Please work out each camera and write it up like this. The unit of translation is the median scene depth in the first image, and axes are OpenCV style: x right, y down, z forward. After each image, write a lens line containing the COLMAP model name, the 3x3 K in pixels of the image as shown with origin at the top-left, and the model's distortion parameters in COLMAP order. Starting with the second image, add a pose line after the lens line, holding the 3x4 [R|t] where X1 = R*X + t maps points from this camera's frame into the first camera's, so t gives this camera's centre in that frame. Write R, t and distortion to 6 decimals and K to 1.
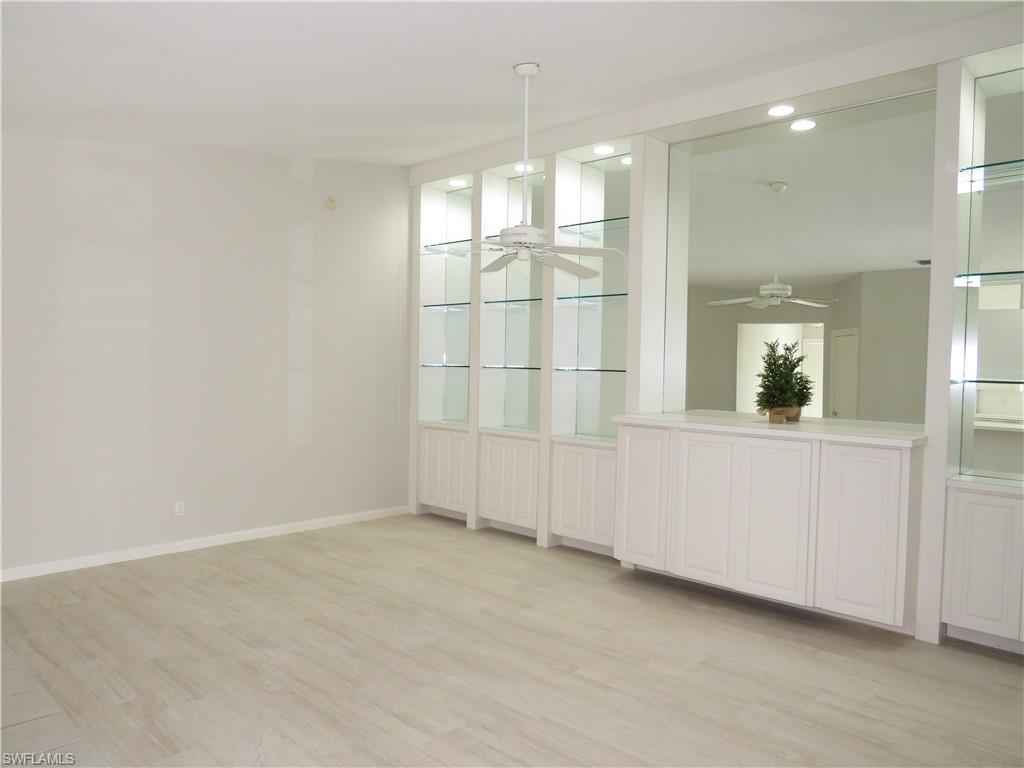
lens RADIAL K [[738.7, 0, 512.0], [0, 738.7, 384.0], [0, 0, 1]] dist [-0.009634, 0.009060]
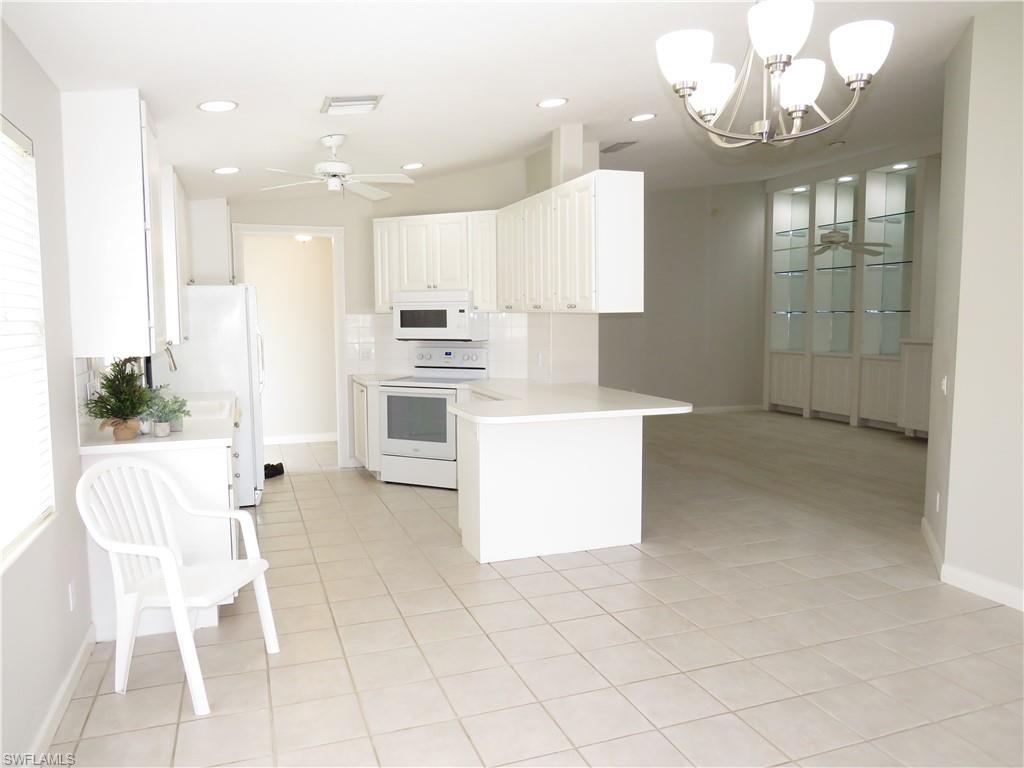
lens RADIAL K [[738.7, 0, 512.0], [0, 738.7, 384.0], [0, 0, 1]] dist [-0.009634, 0.009060]
pose [[0.897995, 0.015012, -0.439750, 0.078882], [0.010619, 0.998387, 0.055768, 0.038451], [0.439878, -0.054749, 0.896387, -0.734465]]
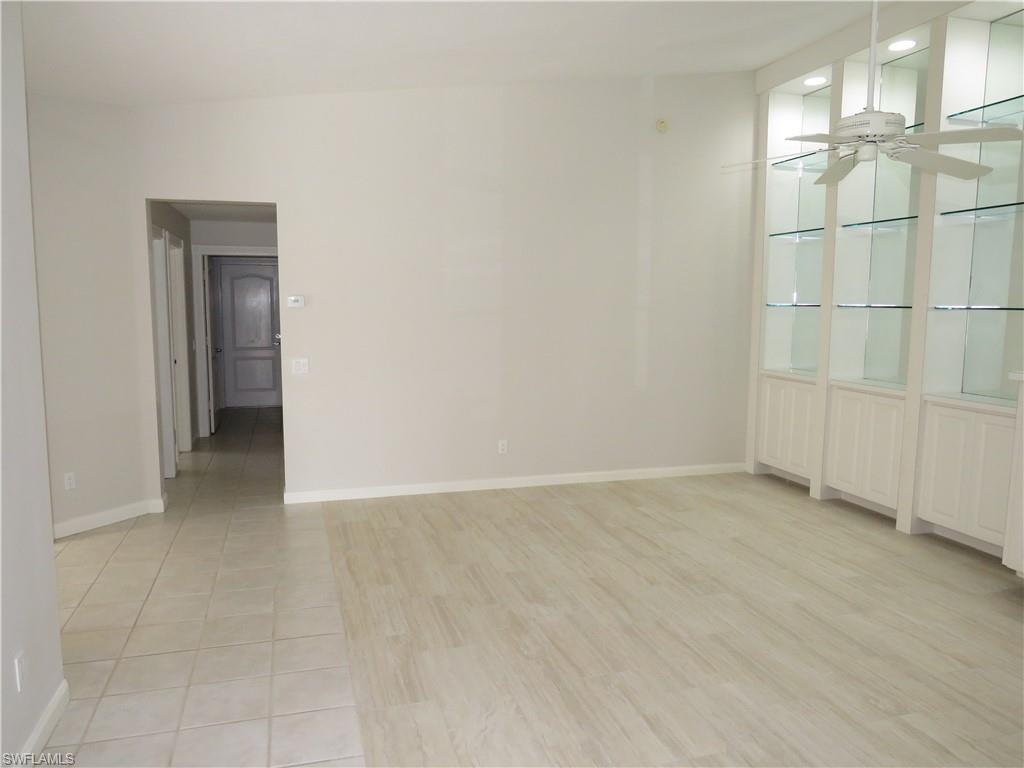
lens RADIAL K [[738.7, 0, 512.0], [0, 738.7, 384.0], [0, 0, 1]] dist [-0.009634, 0.009060]
pose [[0.871002, 0.043166, -0.489379, 0.057148], [-0.005606, 0.996941, 0.077959, 0.001681], [0.491247, -0.065159, 0.868580, 0.116698]]
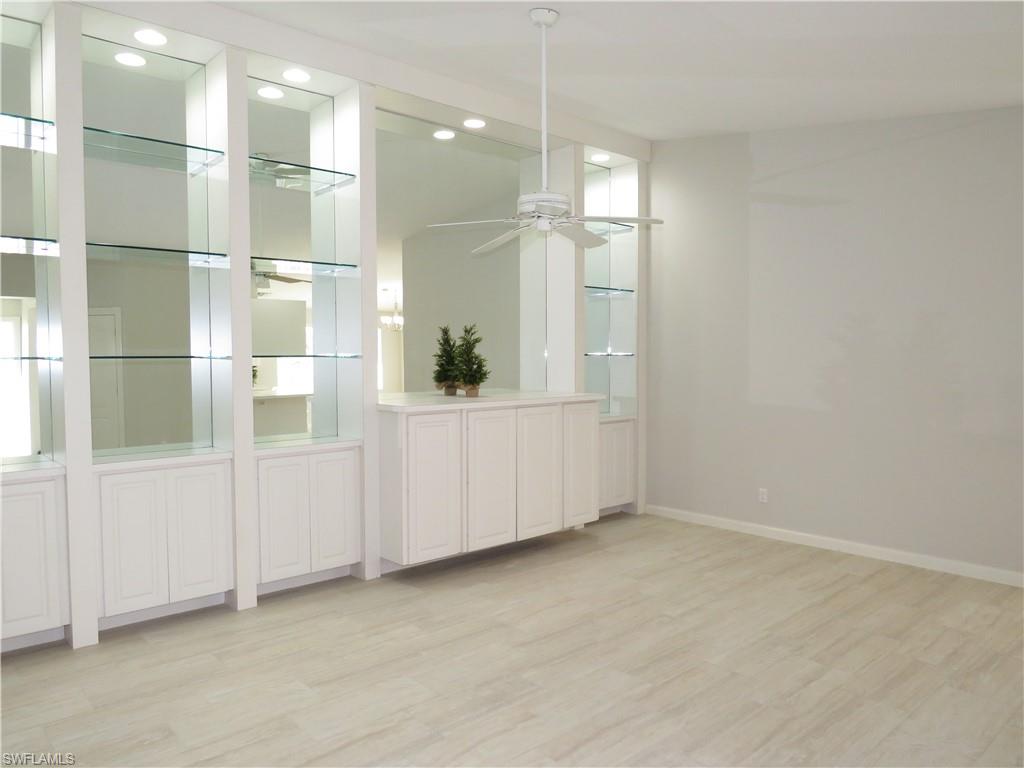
lens RADIAL K [[738.7, 0, 512.0], [0, 738.7, 384.0], [0, 0, 1]] dist [-0.009634, 0.009060]
pose [[0.054085, -0.060399, 0.996708, -0.648744], [0.027501, 0.997880, 0.058978, -0.026283], [-0.998158, 0.024221, 0.055631, 0.730632]]
